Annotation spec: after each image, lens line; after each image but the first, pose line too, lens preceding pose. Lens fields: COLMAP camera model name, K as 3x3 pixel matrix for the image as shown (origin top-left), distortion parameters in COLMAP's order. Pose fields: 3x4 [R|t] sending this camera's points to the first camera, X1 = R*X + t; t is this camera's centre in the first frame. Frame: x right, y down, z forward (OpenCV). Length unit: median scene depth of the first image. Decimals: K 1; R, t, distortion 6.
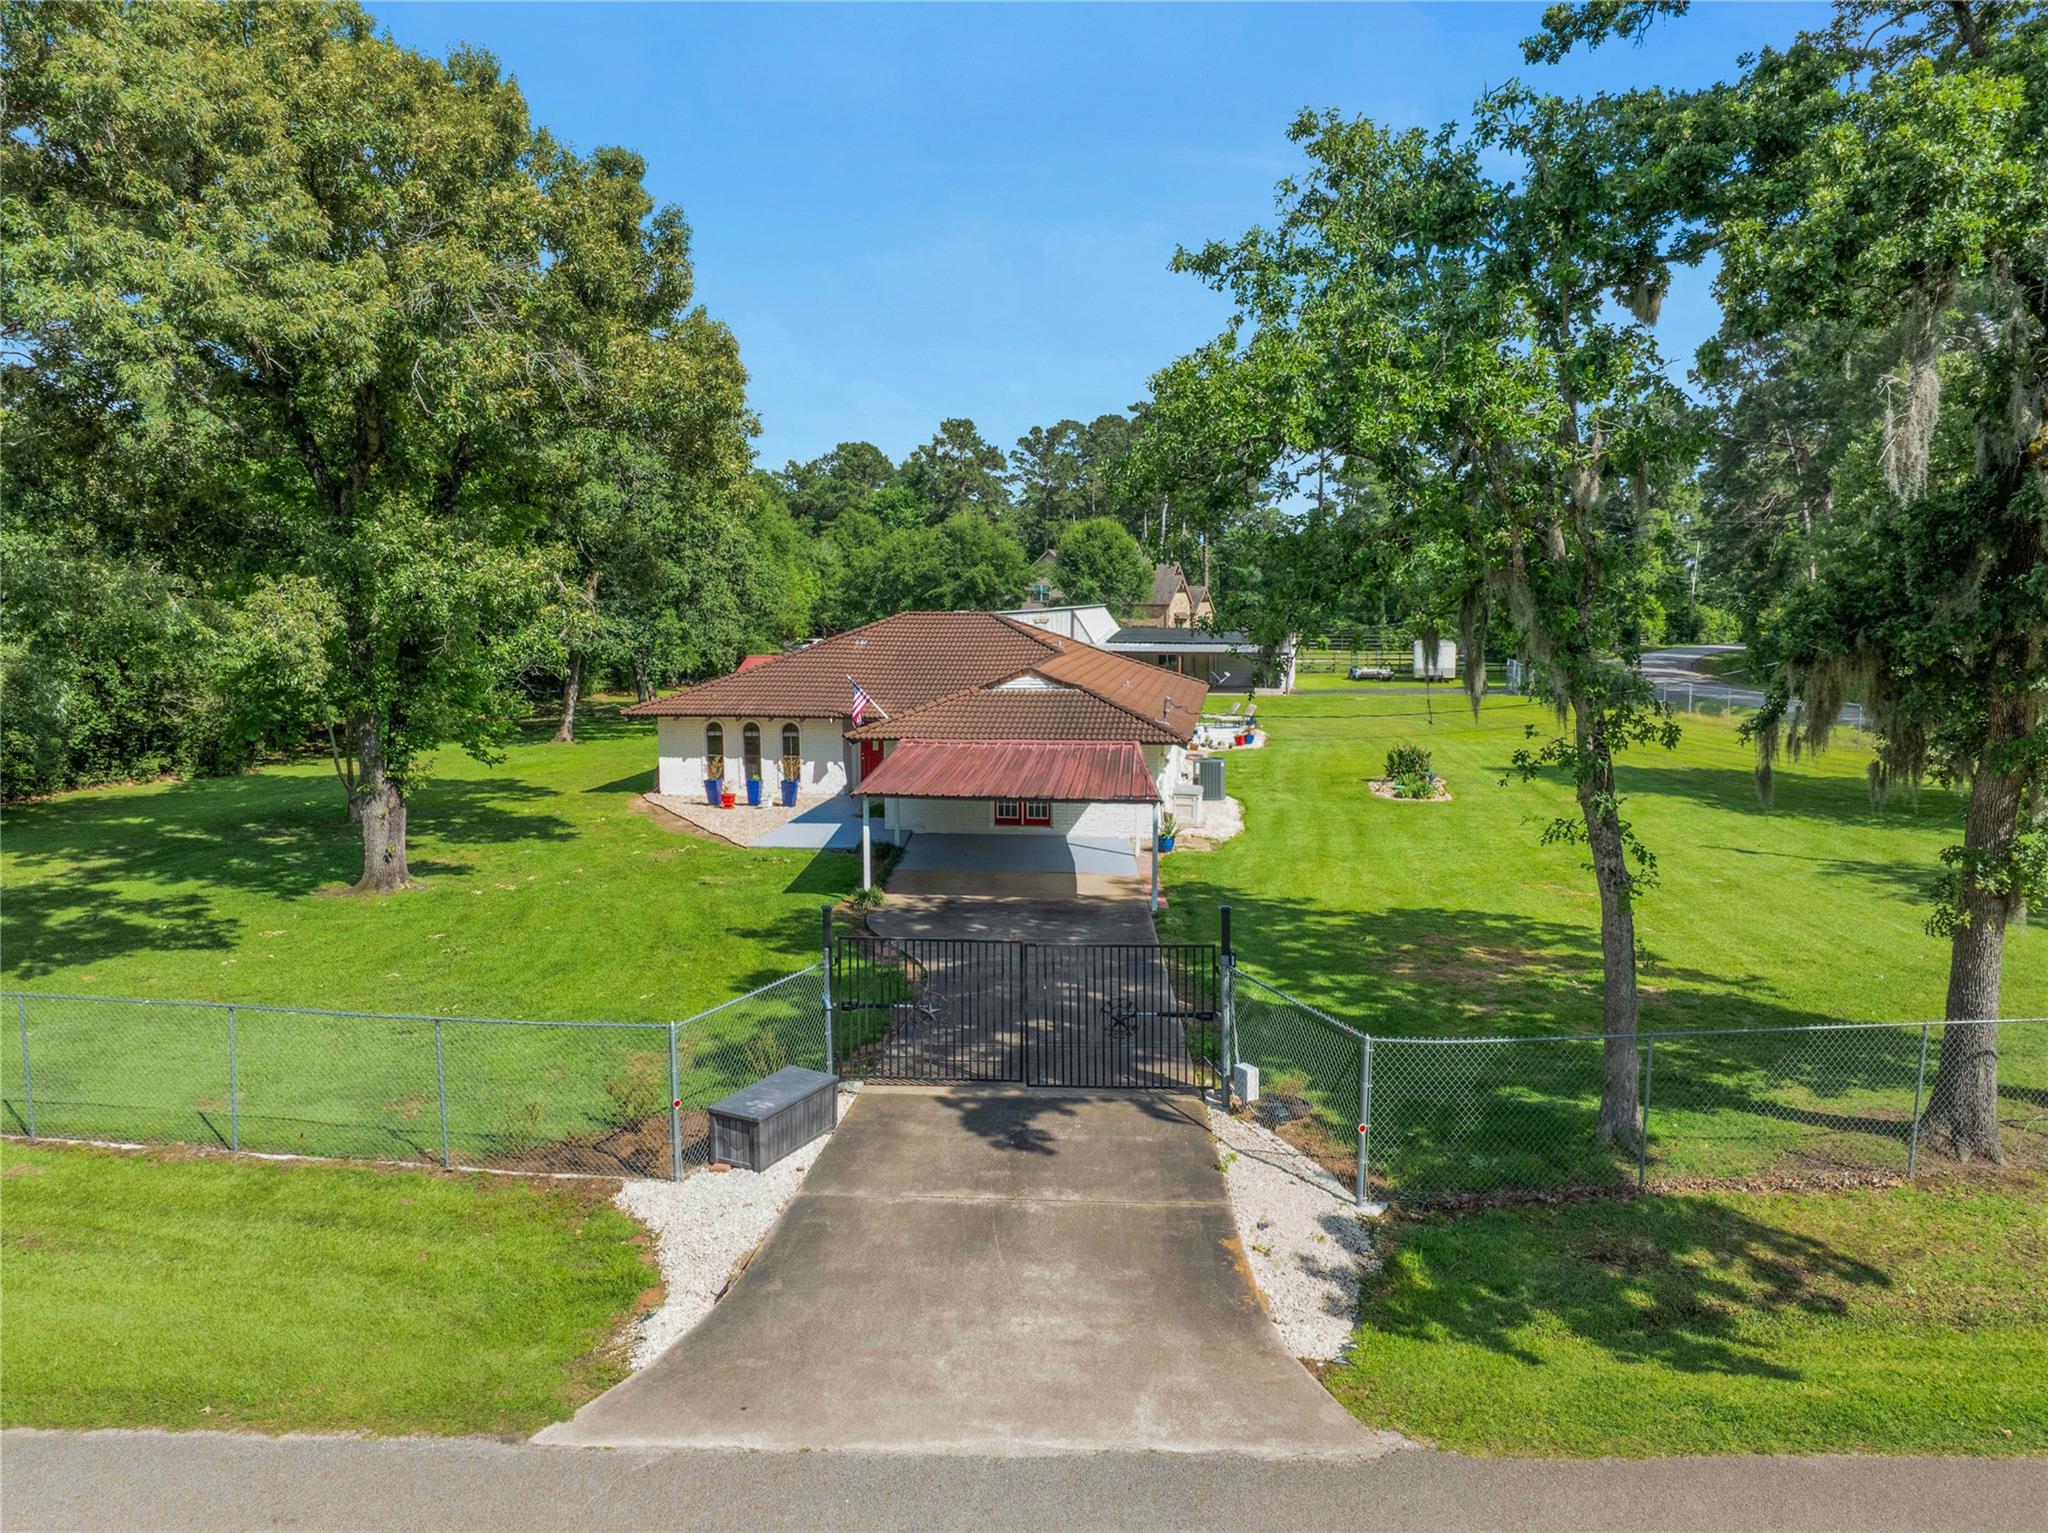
lens RADIAL K [[1446.6, 0, 1014.6], [0, 1446.6, 738.8], [0, 0, 1]] dist [-0.056067, 0.037651]
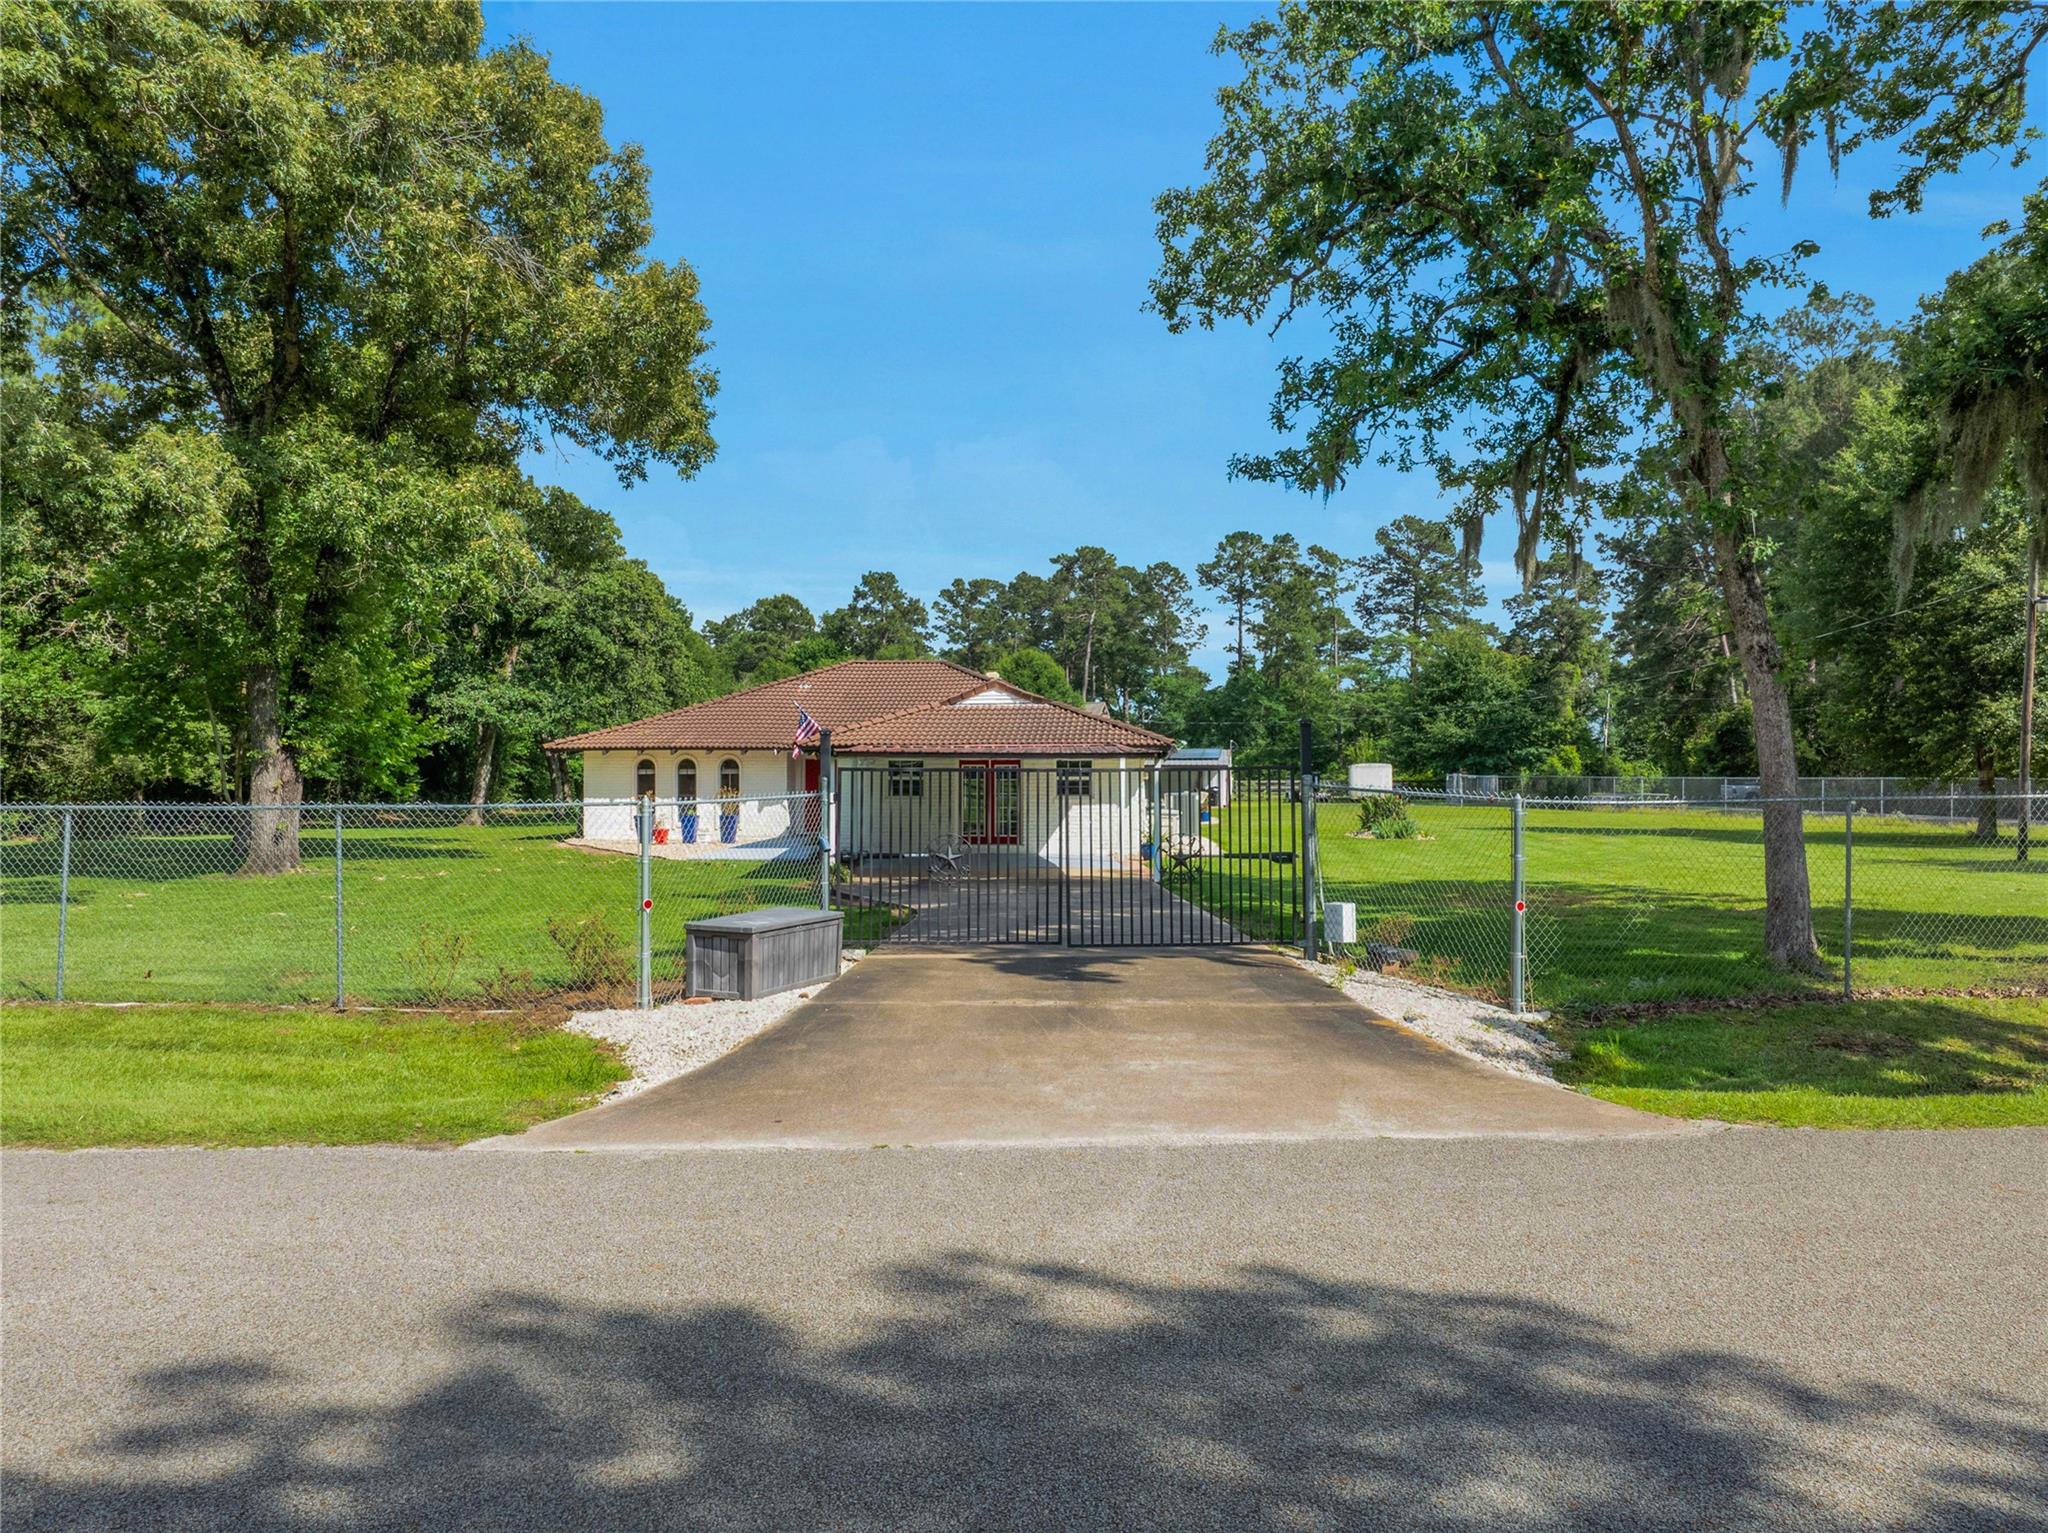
lens RADIAL K [[1446.6, 0, 1014.6], [0, 1446.6, 738.8], [0, 0, 1]] dist [-0.056067, 0.037651]
pose [[0.998061, 0.005727, 0.061979, -0.030966], [0.002343, 0.991596, -0.129351, 0.096991], [-0.062199, 0.129245, 0.989660, 0.073310]]
